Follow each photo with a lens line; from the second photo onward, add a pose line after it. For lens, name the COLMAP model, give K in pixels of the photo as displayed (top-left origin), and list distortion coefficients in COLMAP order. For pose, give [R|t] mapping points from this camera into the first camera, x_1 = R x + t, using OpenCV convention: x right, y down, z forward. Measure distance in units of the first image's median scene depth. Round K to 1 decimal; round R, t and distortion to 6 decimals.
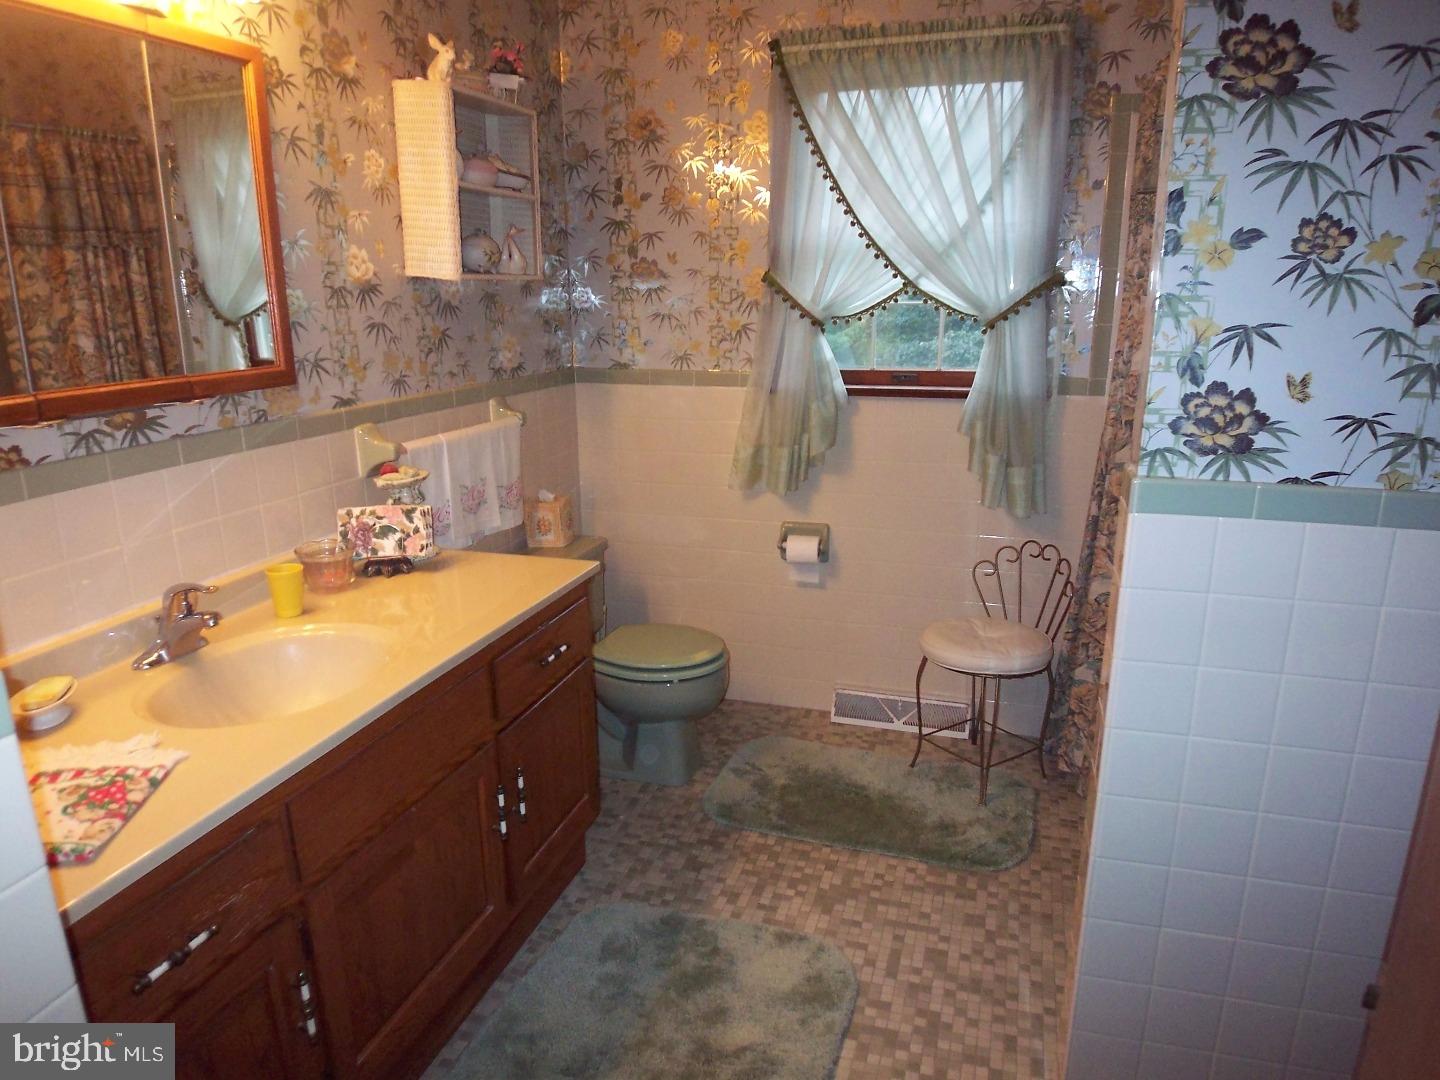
lens RADIAL K [[961.8, 0, 716.1], [0, 961.8, 550.1], [0, 0, 1]] dist [-0.030862, -0.014551]
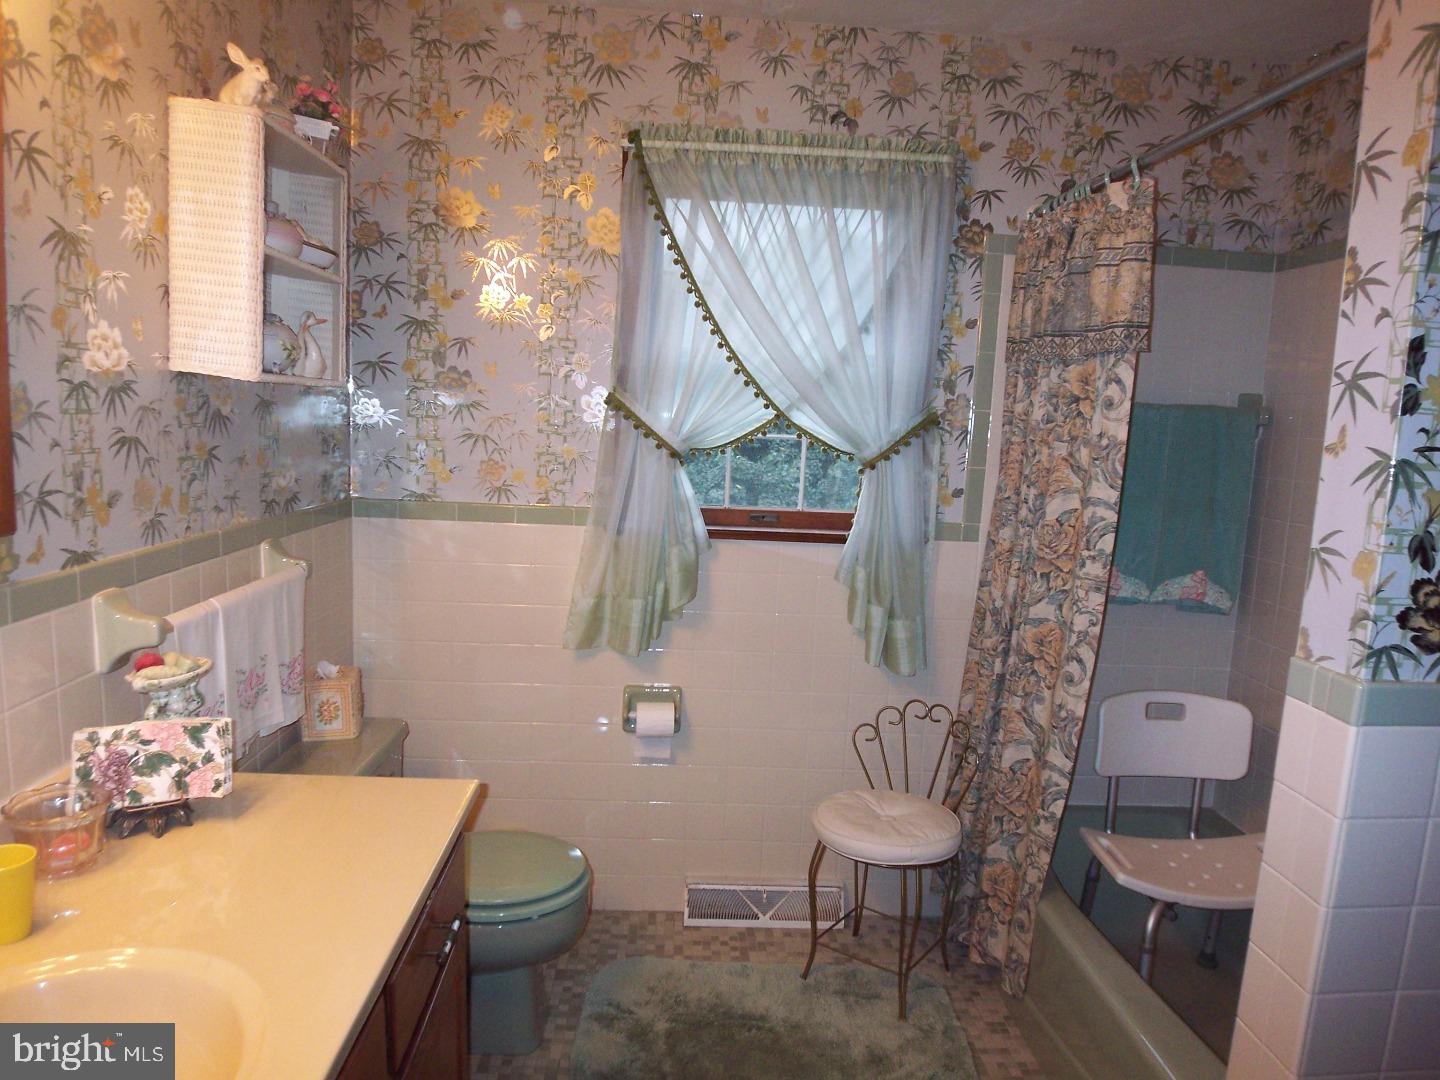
lens RADIAL K [[961.8, 0, 716.1], [0, 961.8, 550.1], [0, 0, 1]] dist [-0.030862, -0.014551]
pose [[0.938326, 0.002358, 0.345744, -0.173747], [0.039186, 0.992809, -0.113118, -0.059940], [-0.343525, 0.119690, 0.931486, 0.221411]]
